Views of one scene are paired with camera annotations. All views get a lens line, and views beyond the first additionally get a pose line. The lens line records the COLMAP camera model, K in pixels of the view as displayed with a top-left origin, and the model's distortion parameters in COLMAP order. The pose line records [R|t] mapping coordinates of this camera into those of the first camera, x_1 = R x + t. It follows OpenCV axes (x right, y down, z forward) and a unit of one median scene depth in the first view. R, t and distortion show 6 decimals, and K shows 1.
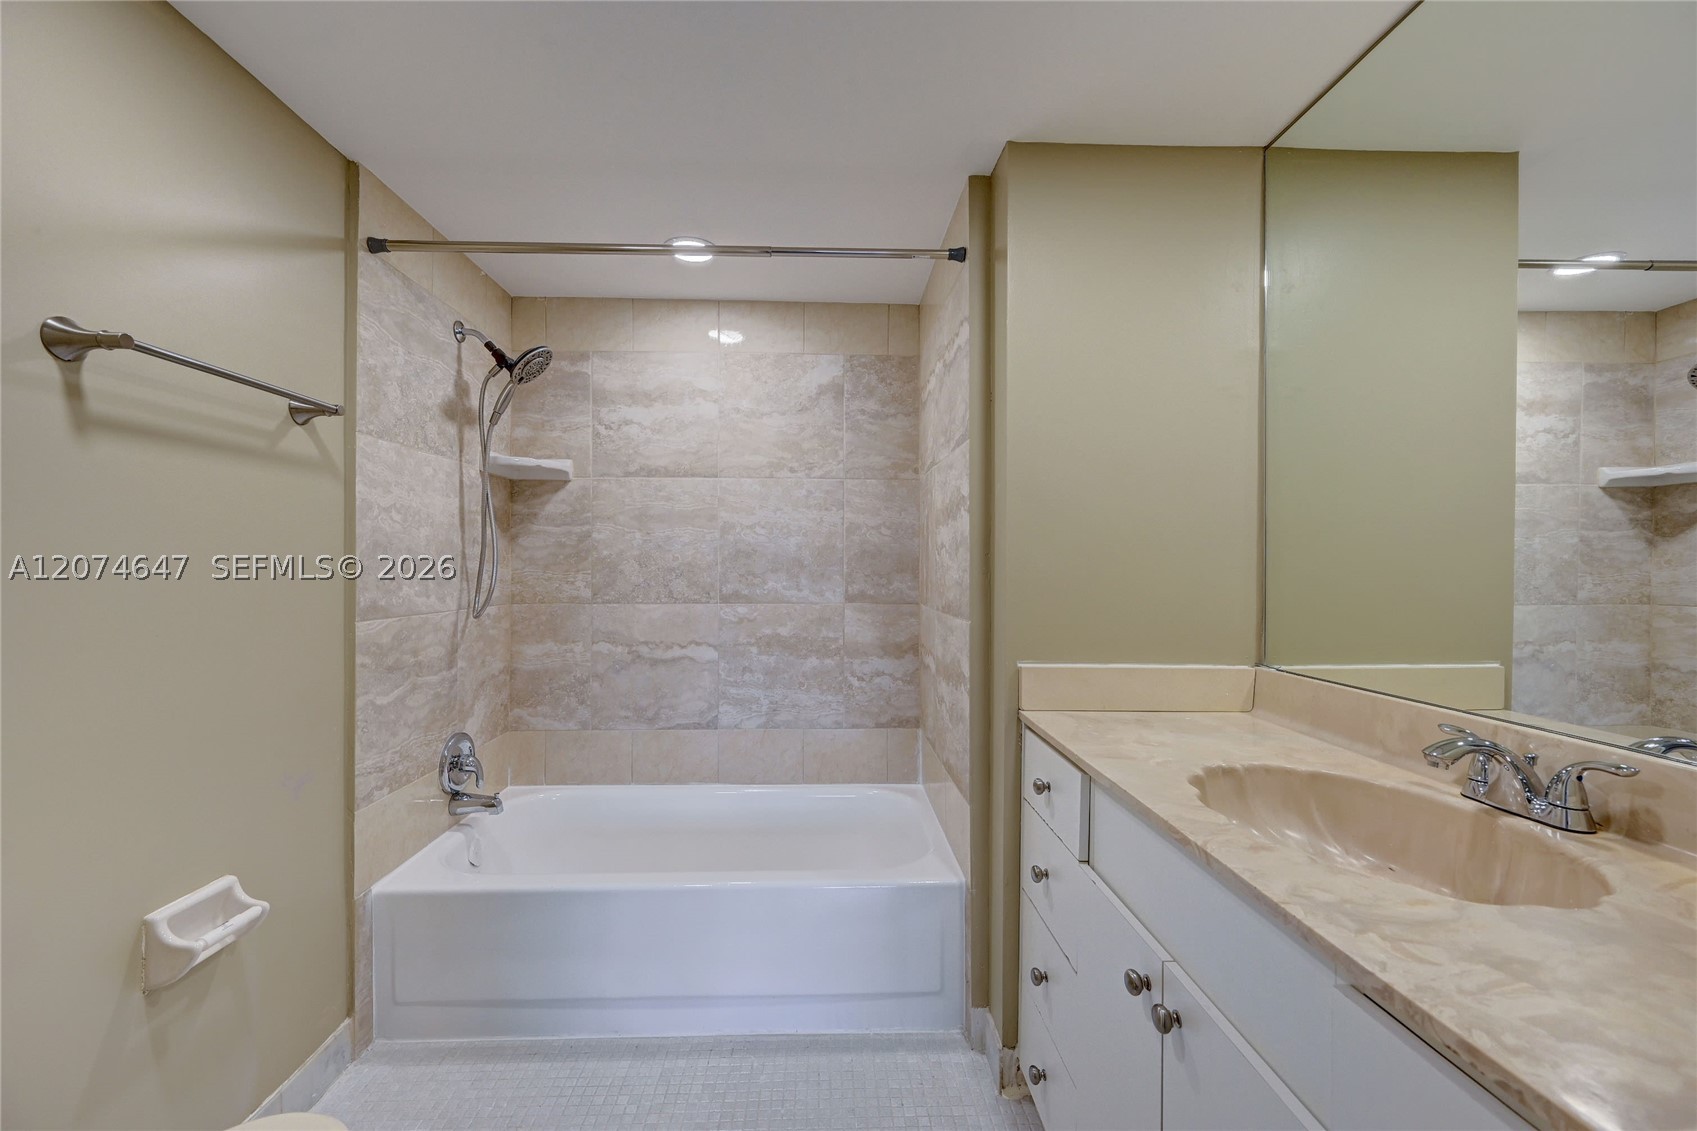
lens RADIAL K [[678.3, 0, 837.4], [0, 678.3, 564.2], [0, 0, 1]] dist [-0.000588, 0.000012]
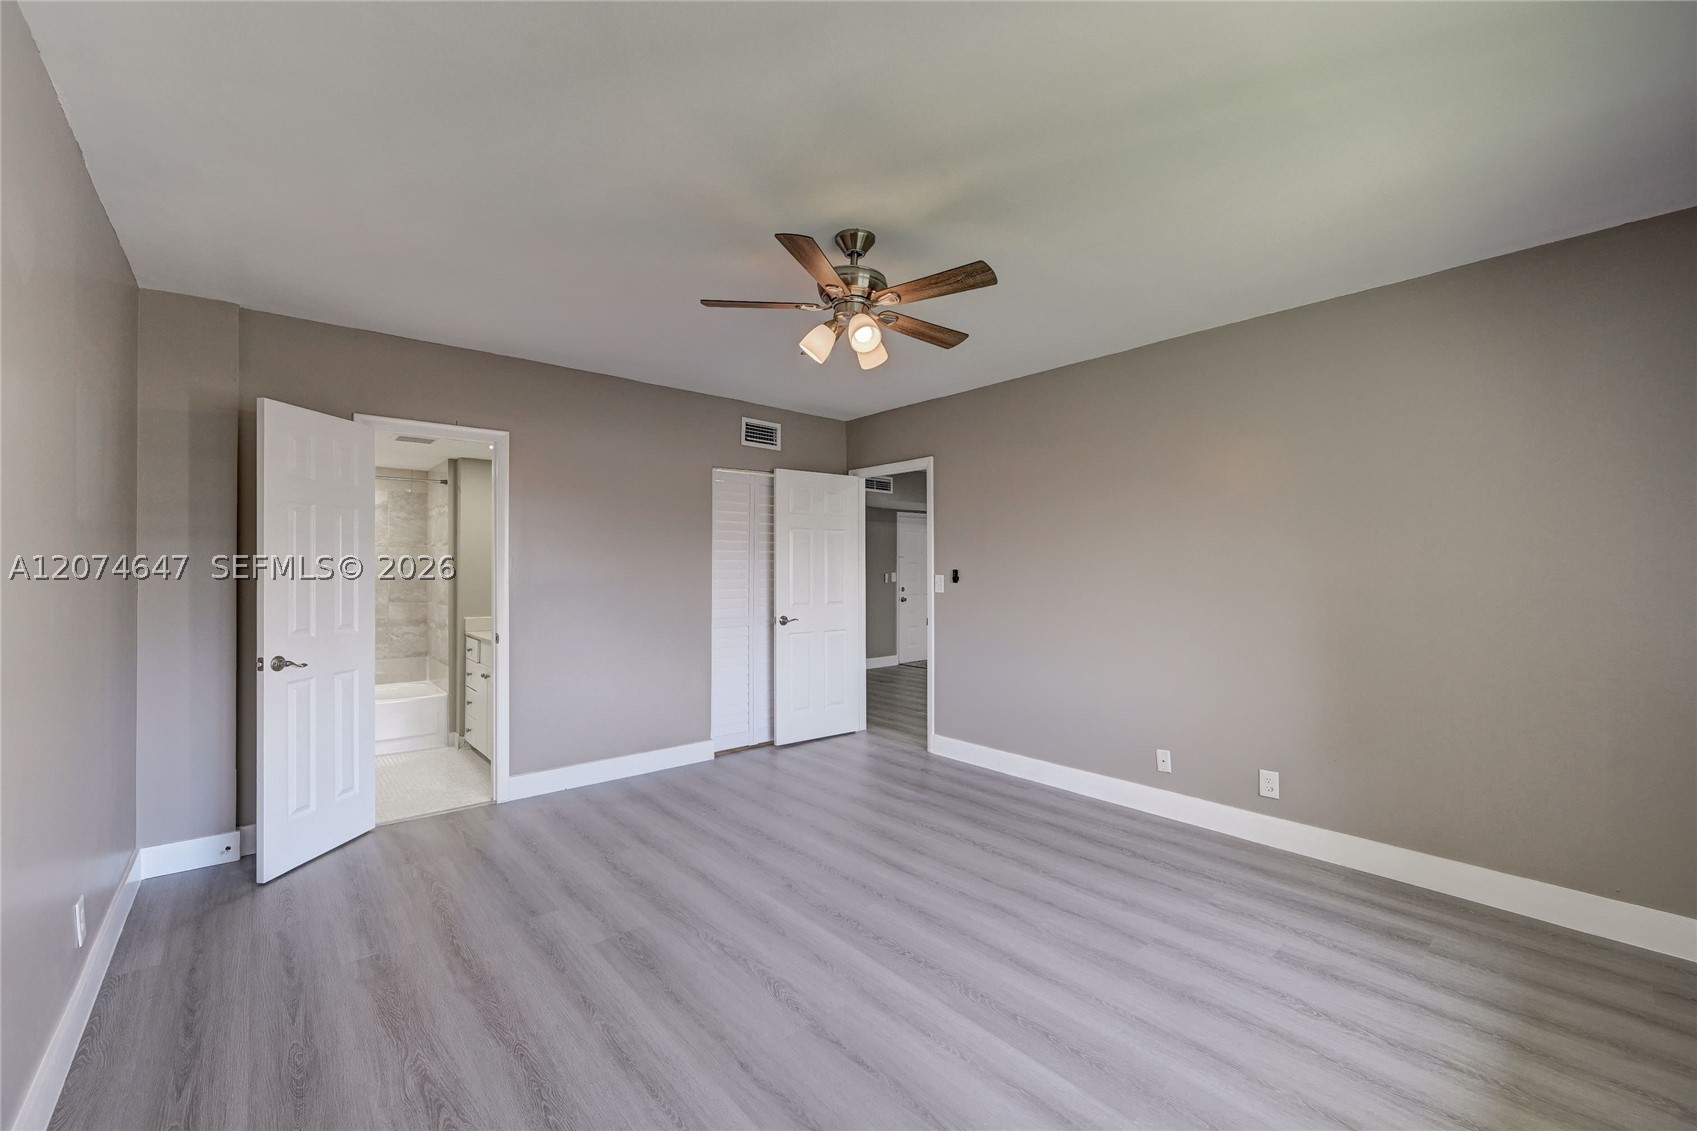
lens RADIAL K [[651.2, 0, 843.9], [0, 651.2, 562.4], [0, 0, 1]] dist [0.000335, -0.000020]
pose [[0.768027, 0.000439, 0.640417, -0.252646], [0.003978, 0.999977, -0.005455, -0.068822], [-0.640405, 0.006737, 0.768008, -1.927388]]
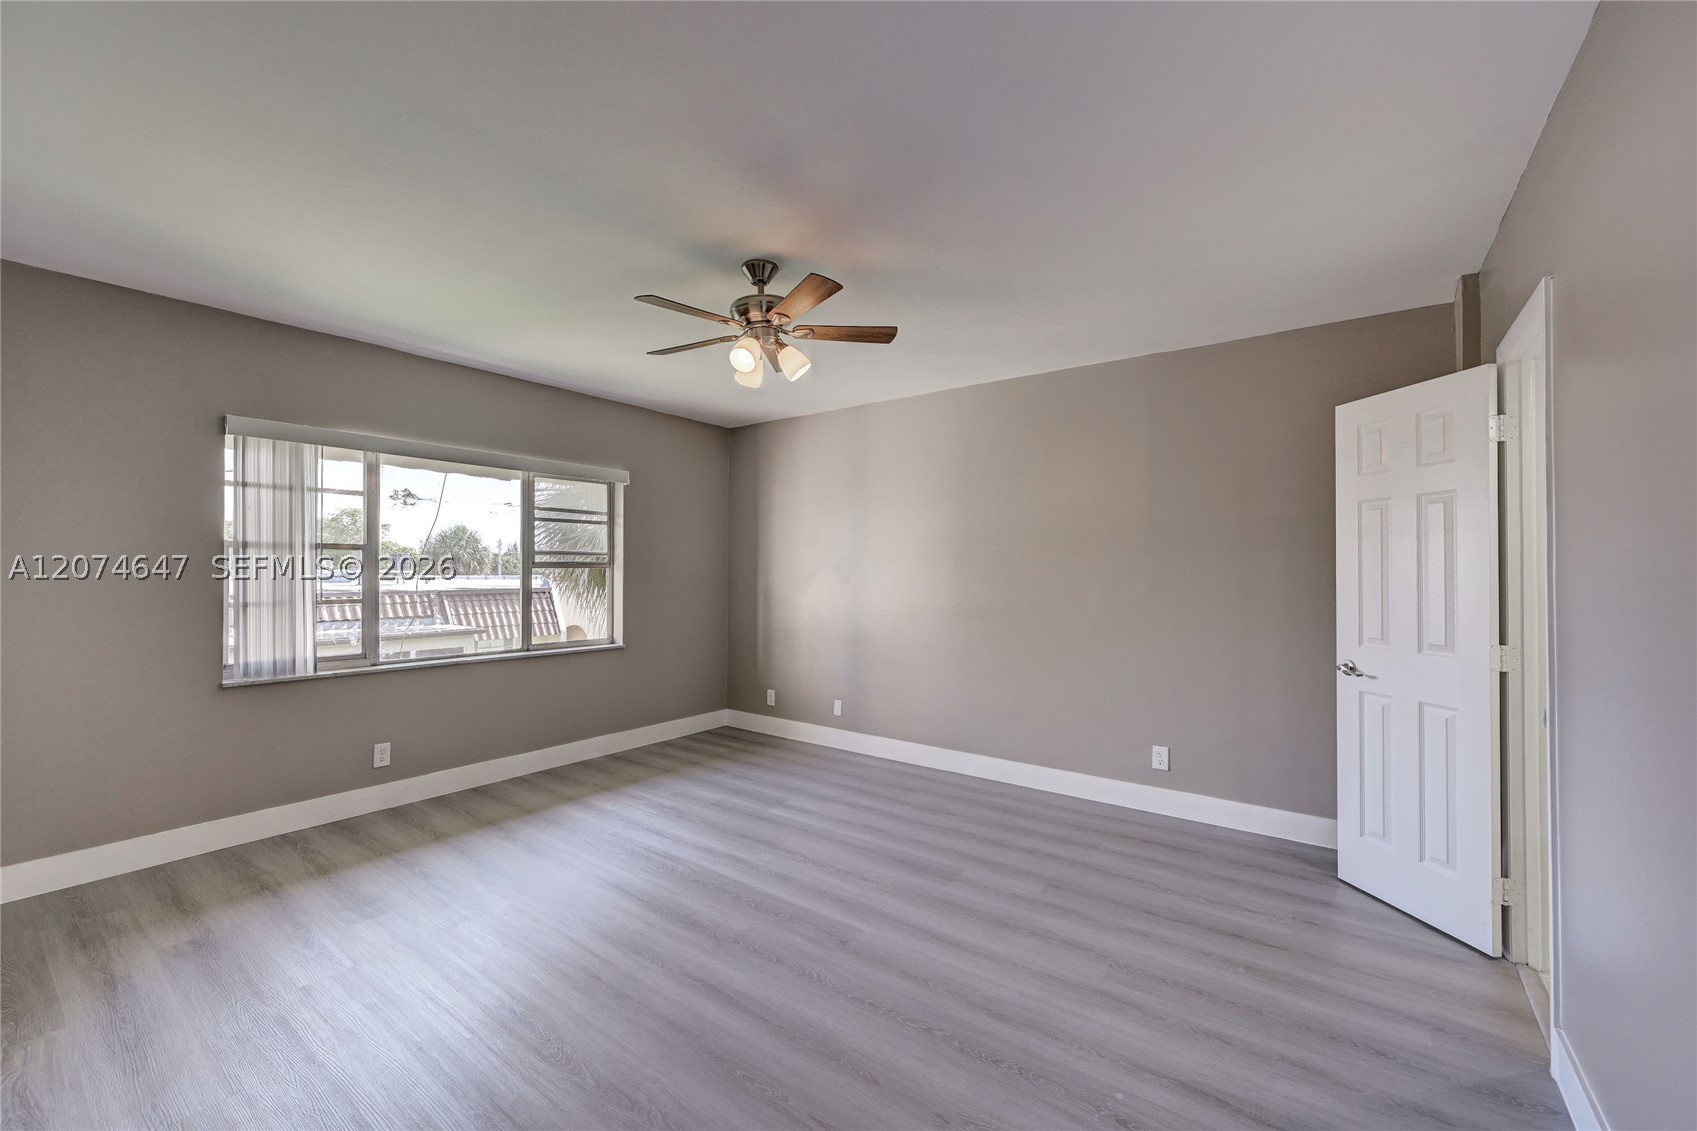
lens RADIAL K [[717.7, 0, 842.7], [0, 717.7, 559.6], [0, 0, 1]] dist [0.001808, 0.000202]
pose [[-0.616044, -0.018183, -0.787502, 1.458485], [-0.004999, 0.999804, -0.019174, -0.060933], [0.787696, -0.007876, -0.616014, -0.111632]]
